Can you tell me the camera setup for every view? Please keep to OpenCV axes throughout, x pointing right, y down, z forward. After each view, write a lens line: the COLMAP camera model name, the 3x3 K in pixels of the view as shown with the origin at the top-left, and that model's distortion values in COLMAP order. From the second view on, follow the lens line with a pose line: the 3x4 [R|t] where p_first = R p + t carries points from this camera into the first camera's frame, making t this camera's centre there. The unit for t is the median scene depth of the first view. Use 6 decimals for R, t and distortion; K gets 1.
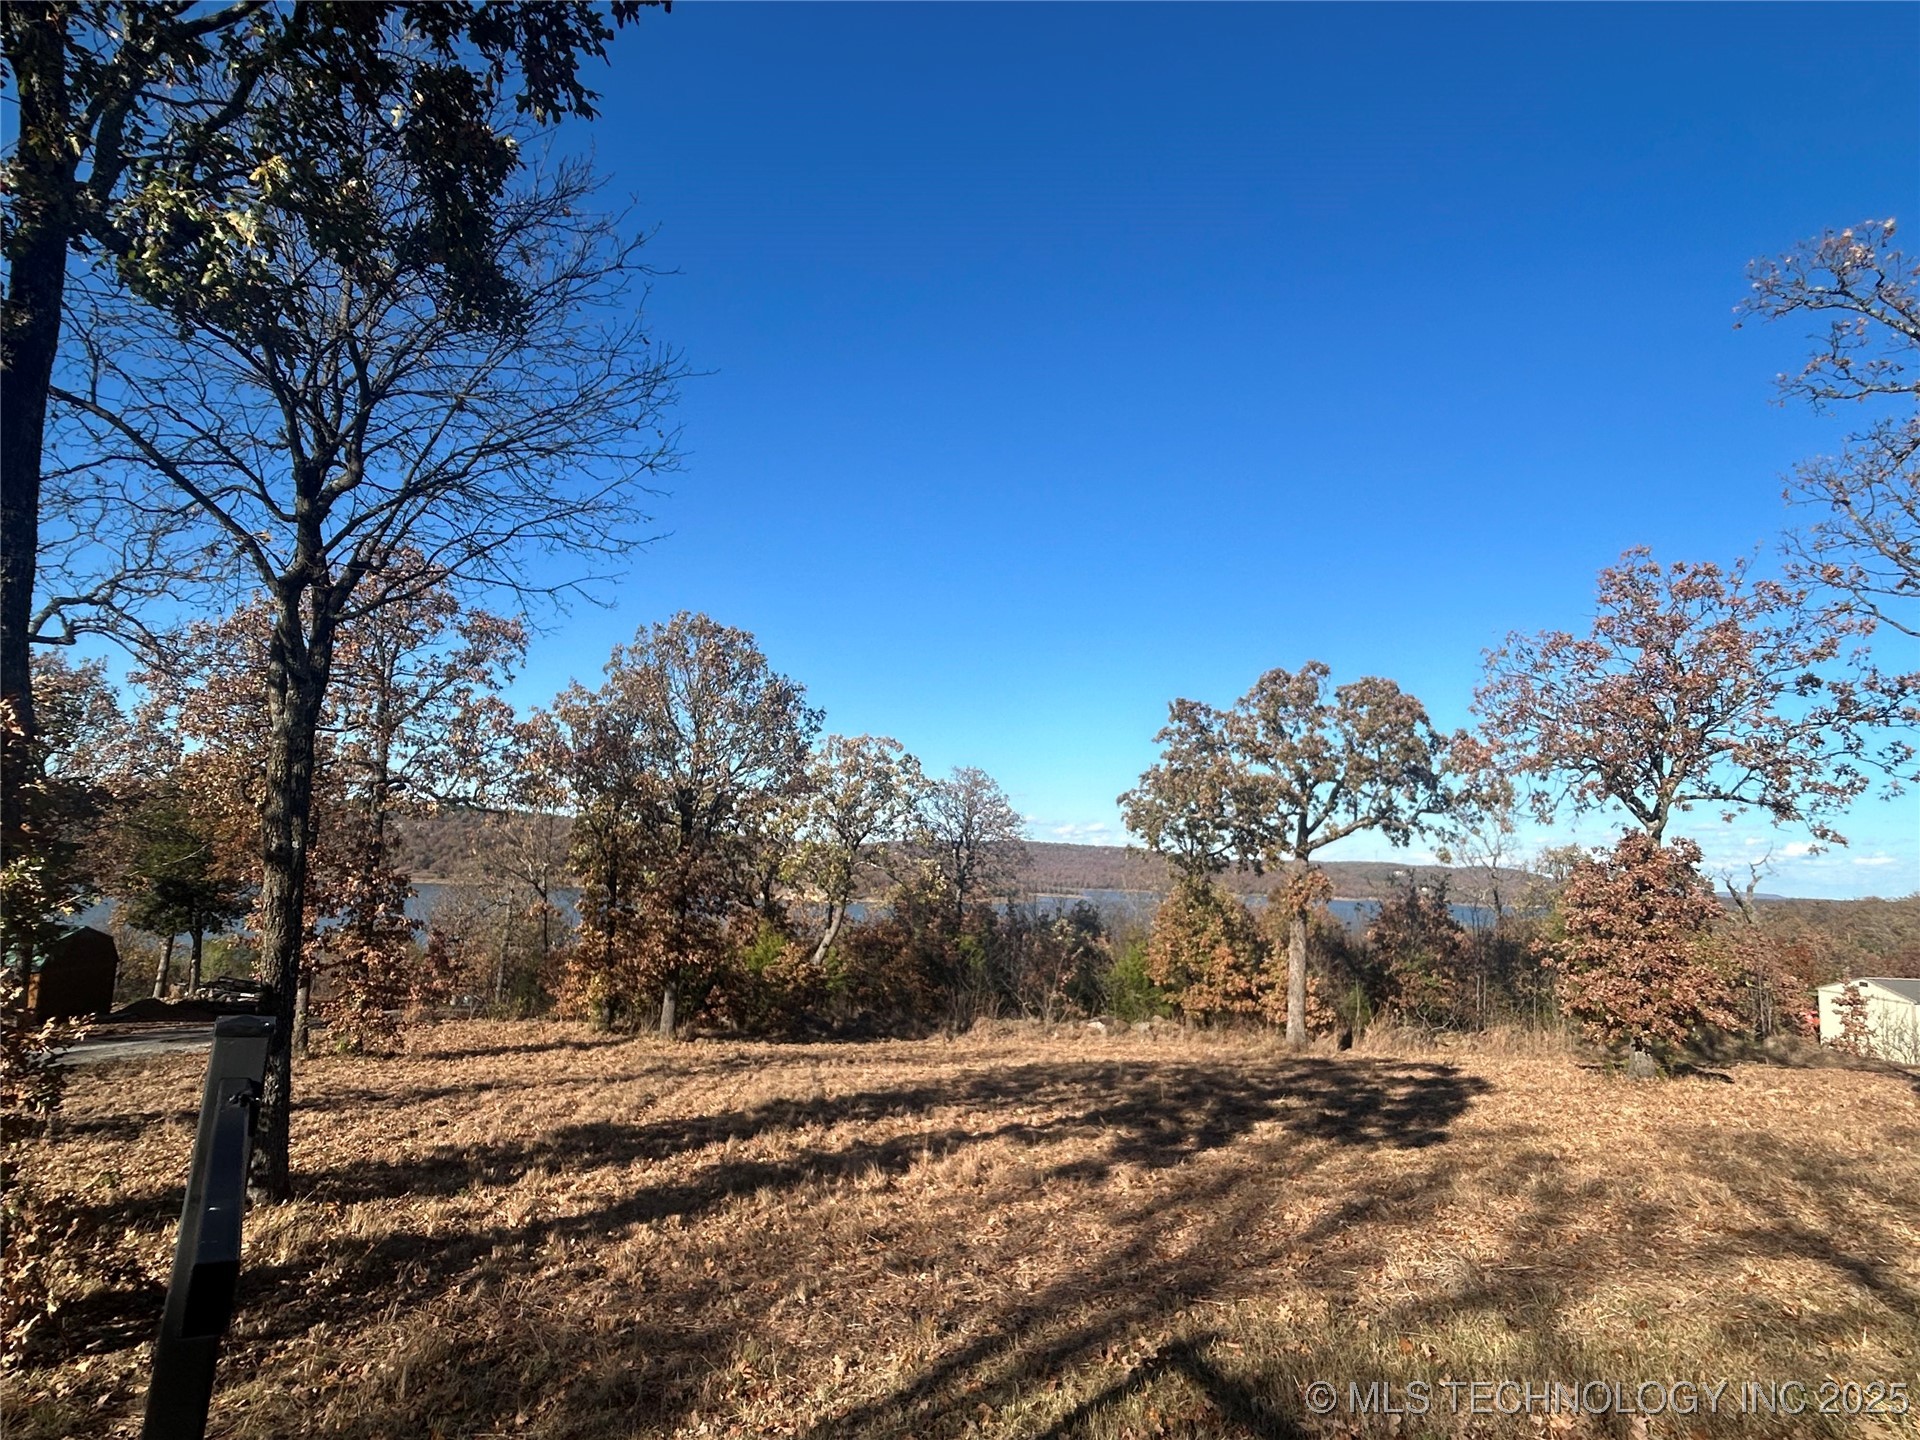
lens RADIAL K [[1071.4, 0, 962.0], [0, 1071.4, 723.4], [0, 0, 1]] dist [0.007697, -0.000541]
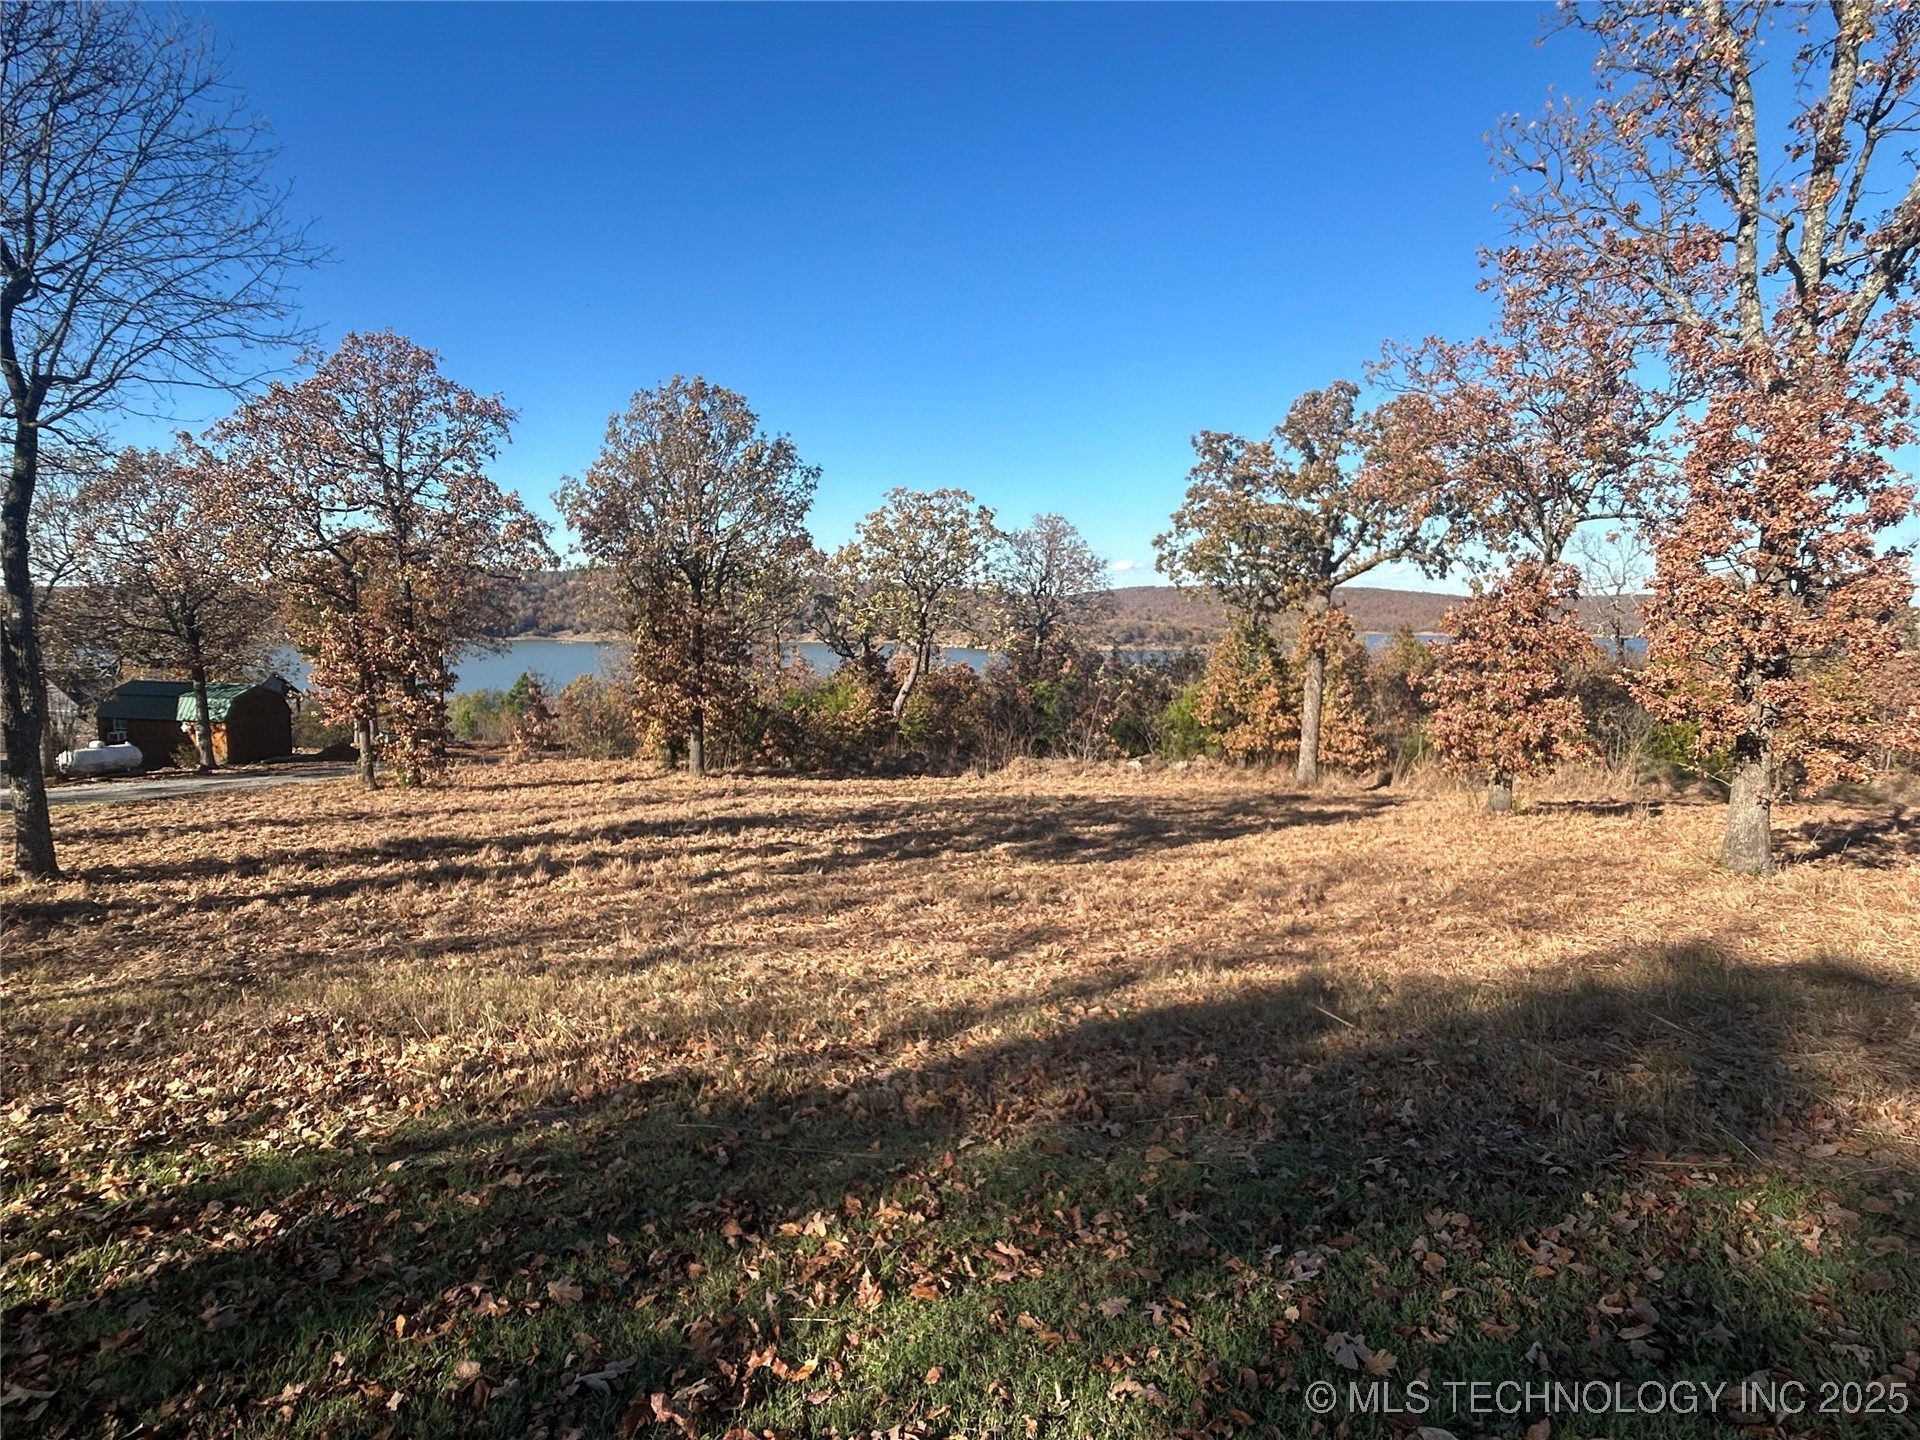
lens RADIAL K [[1071.4, 0, 965.5], [0, 1071.4, 712.8], [0, 0, 1]] dist [0.007697, -0.000541]
pose [[0.979245, -0.010807, -0.202392, 0.183406], [0.055309, 0.974926, 0.215546, 0.003210], [0.194988, -0.222266, 0.955289, -0.002760]]
